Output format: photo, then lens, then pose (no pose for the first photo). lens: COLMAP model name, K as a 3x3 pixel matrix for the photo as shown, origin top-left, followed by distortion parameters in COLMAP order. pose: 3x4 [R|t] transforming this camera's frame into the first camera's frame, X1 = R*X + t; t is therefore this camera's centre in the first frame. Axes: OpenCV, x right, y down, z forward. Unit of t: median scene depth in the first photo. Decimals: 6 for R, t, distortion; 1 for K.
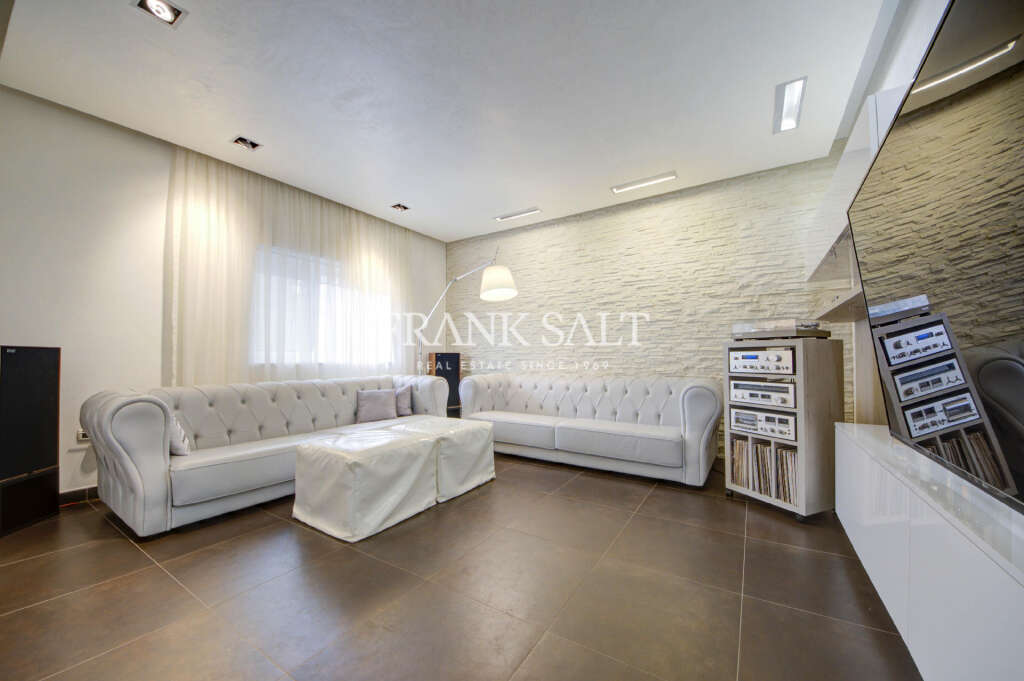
lens RADIAL K [[362.3, 0, 498.4], [0, 362.3, 352.7], [0, 0, 1]] dist [0.046067, -0.027823]
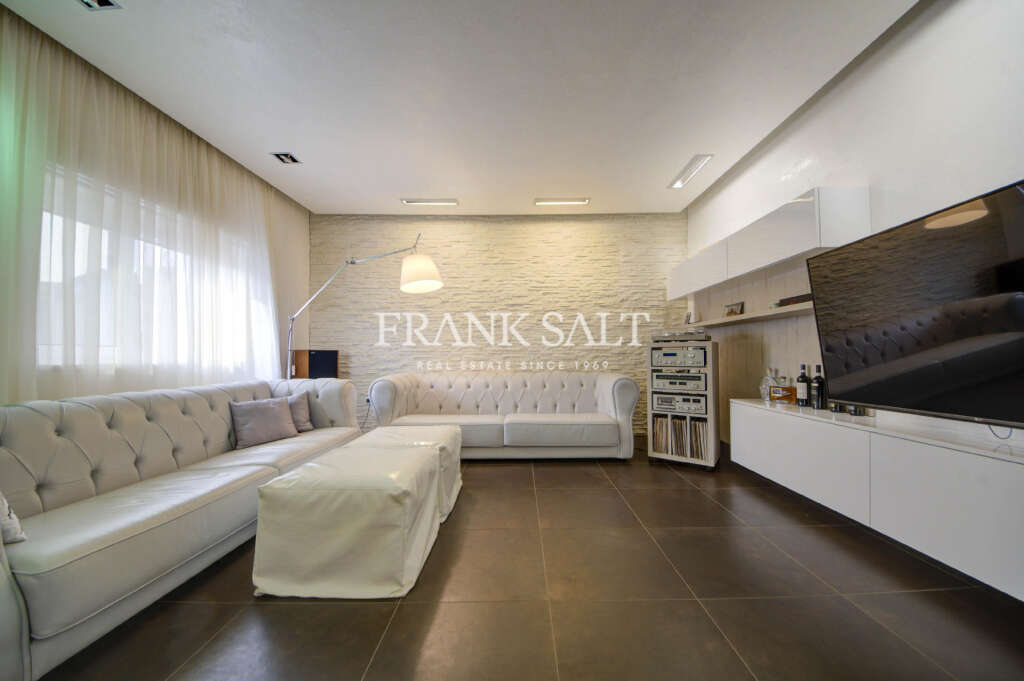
lens RADIAL K [[362.3, 0, 498.4], [0, 362.3, 352.7], [0, 0, 1]] dist [0.046067, -0.027823]
pose [[0.847880, 0.003260, 0.530177, -0.432347], [-0.005133, 0.999985, 0.002060, 0.004307], [-0.530163, -0.004468, 0.847884, 0.168699]]
